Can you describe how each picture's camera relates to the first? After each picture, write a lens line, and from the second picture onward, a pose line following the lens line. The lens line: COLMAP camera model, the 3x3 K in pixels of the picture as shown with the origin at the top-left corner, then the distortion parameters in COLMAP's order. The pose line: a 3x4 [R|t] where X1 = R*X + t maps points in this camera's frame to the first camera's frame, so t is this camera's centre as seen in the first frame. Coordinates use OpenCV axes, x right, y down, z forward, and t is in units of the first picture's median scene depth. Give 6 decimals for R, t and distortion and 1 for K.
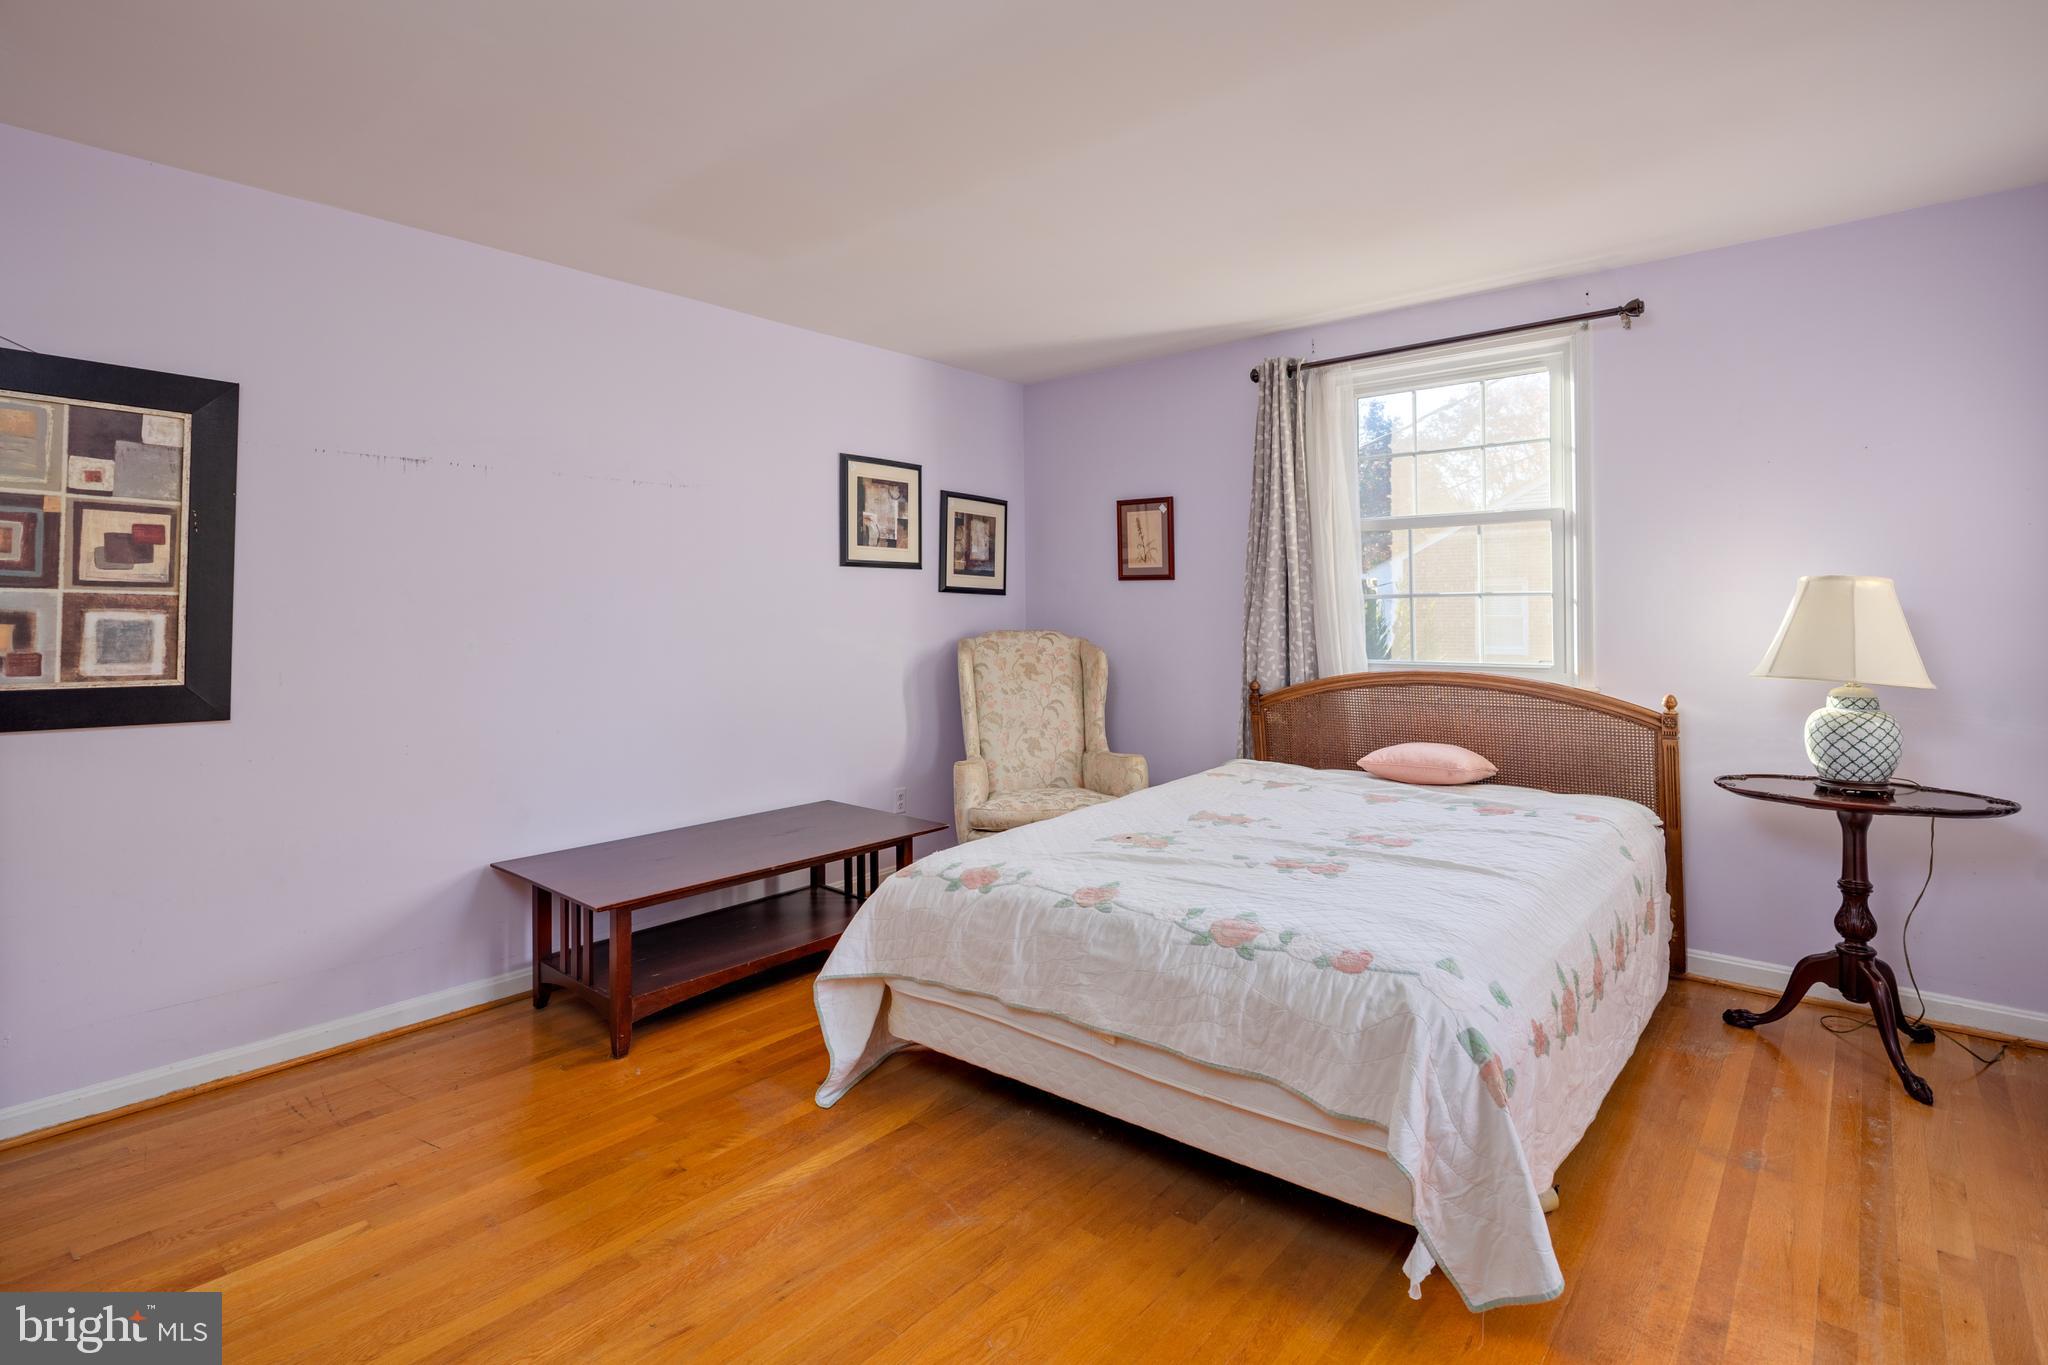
lens RADIAL K [[1012.2, 0, 1024.7], [0, 1012.2, 612.9], [0, 0, 1]] dist [0.001701, 0.000388]
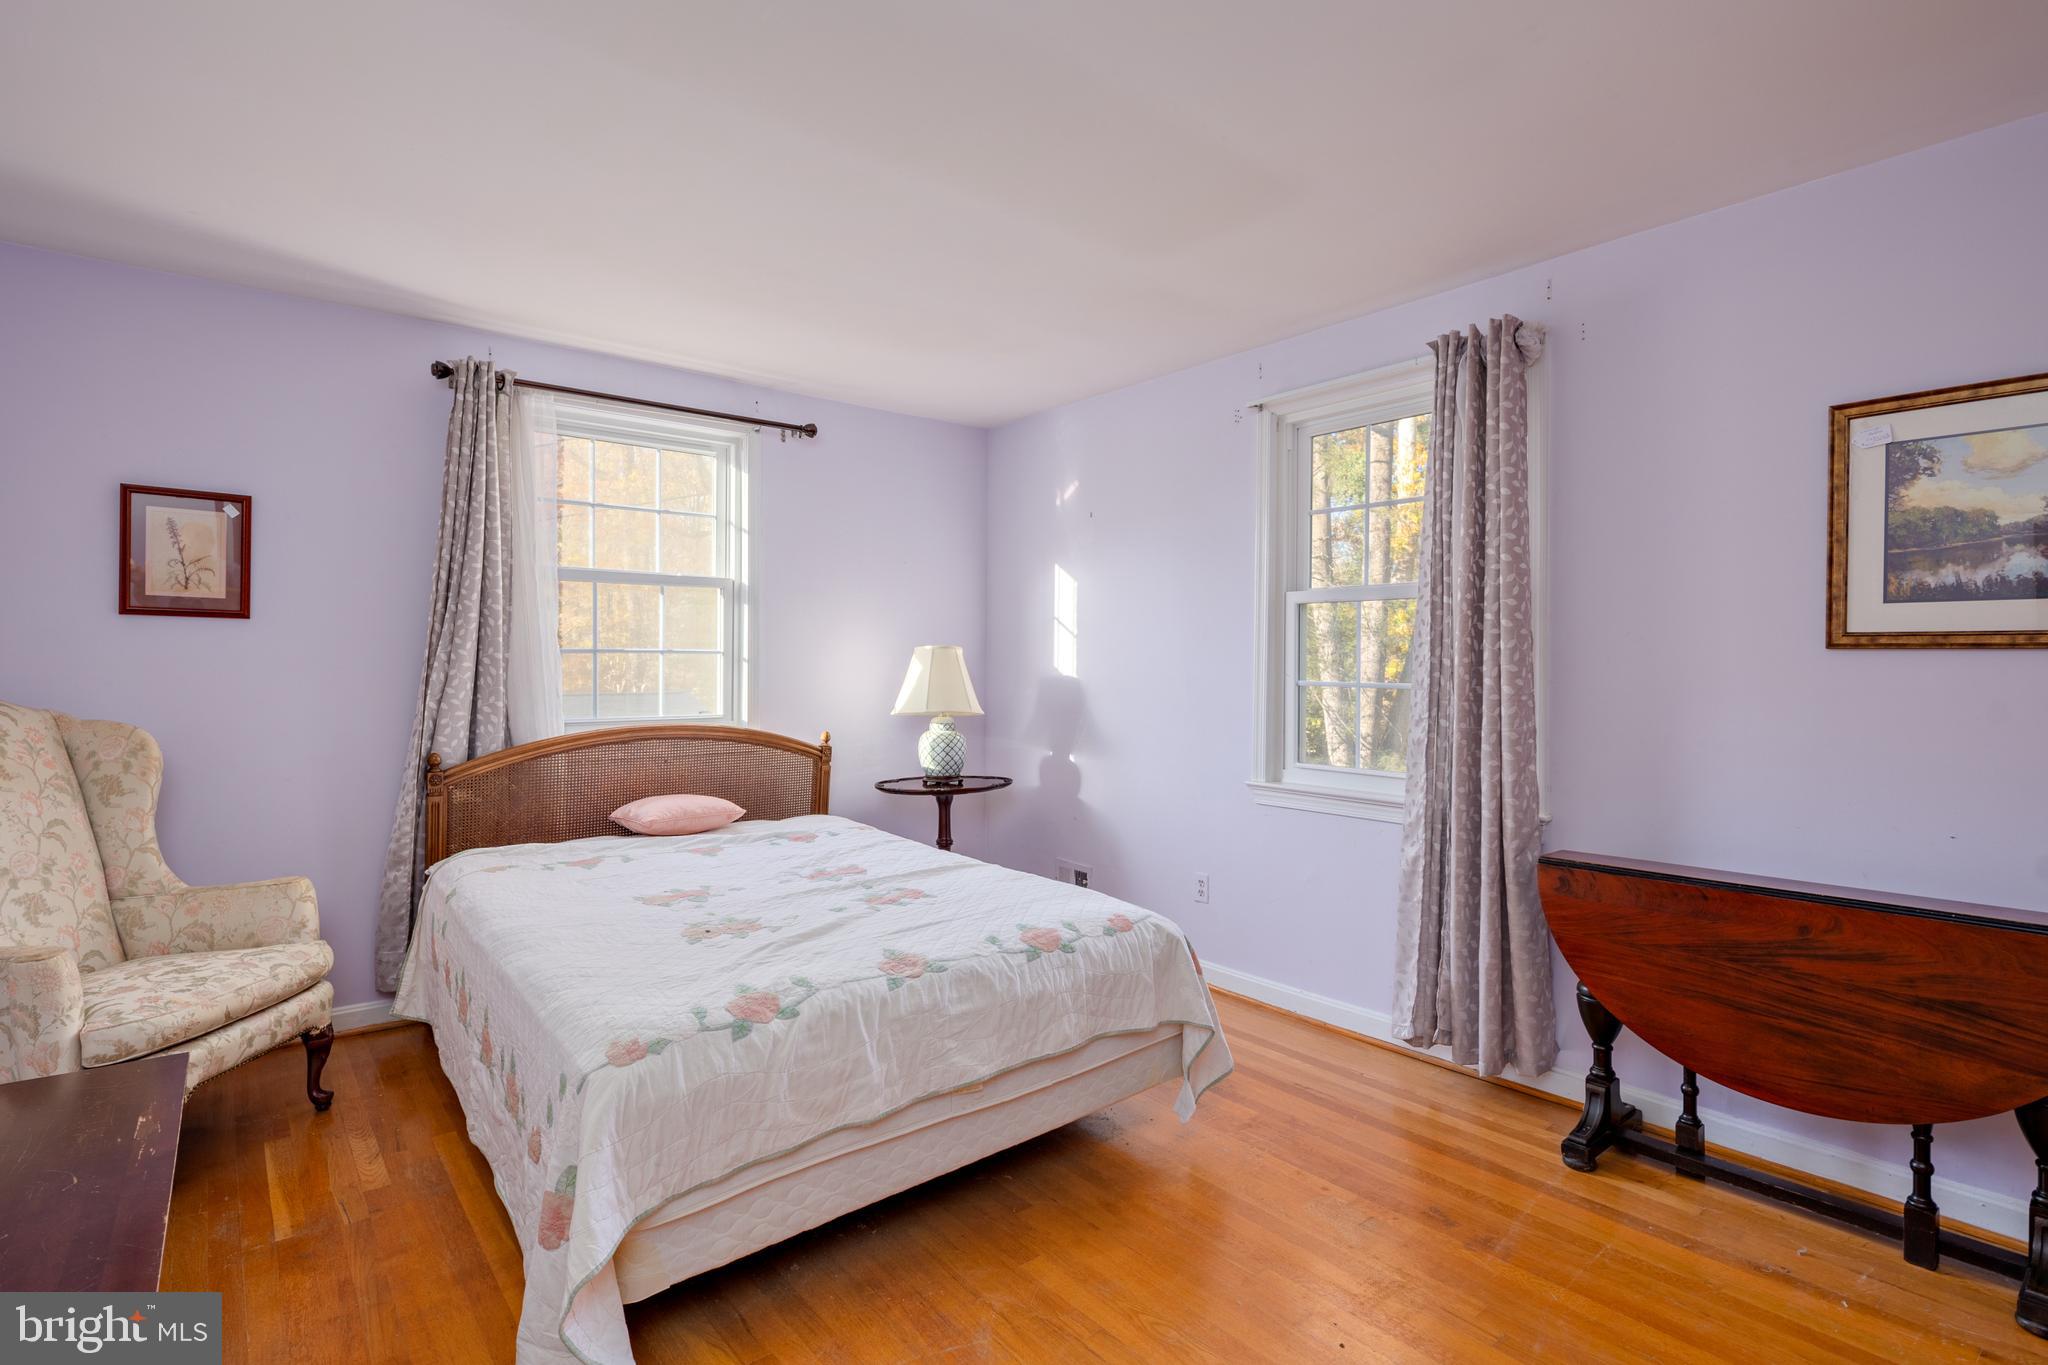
lens RADIAL K [[988.7, 0, 1024.0], [0, 988.7, 682.5], [0, 0, 1]] dist [0.012320, -0.000153]
pose [[0.180956, -0.010098, 0.983439, -0.486848], [-0.003085, 0.999937, 0.010835, 0.001703], [-0.983486, -0.004994, 0.180913, 0.426644]]
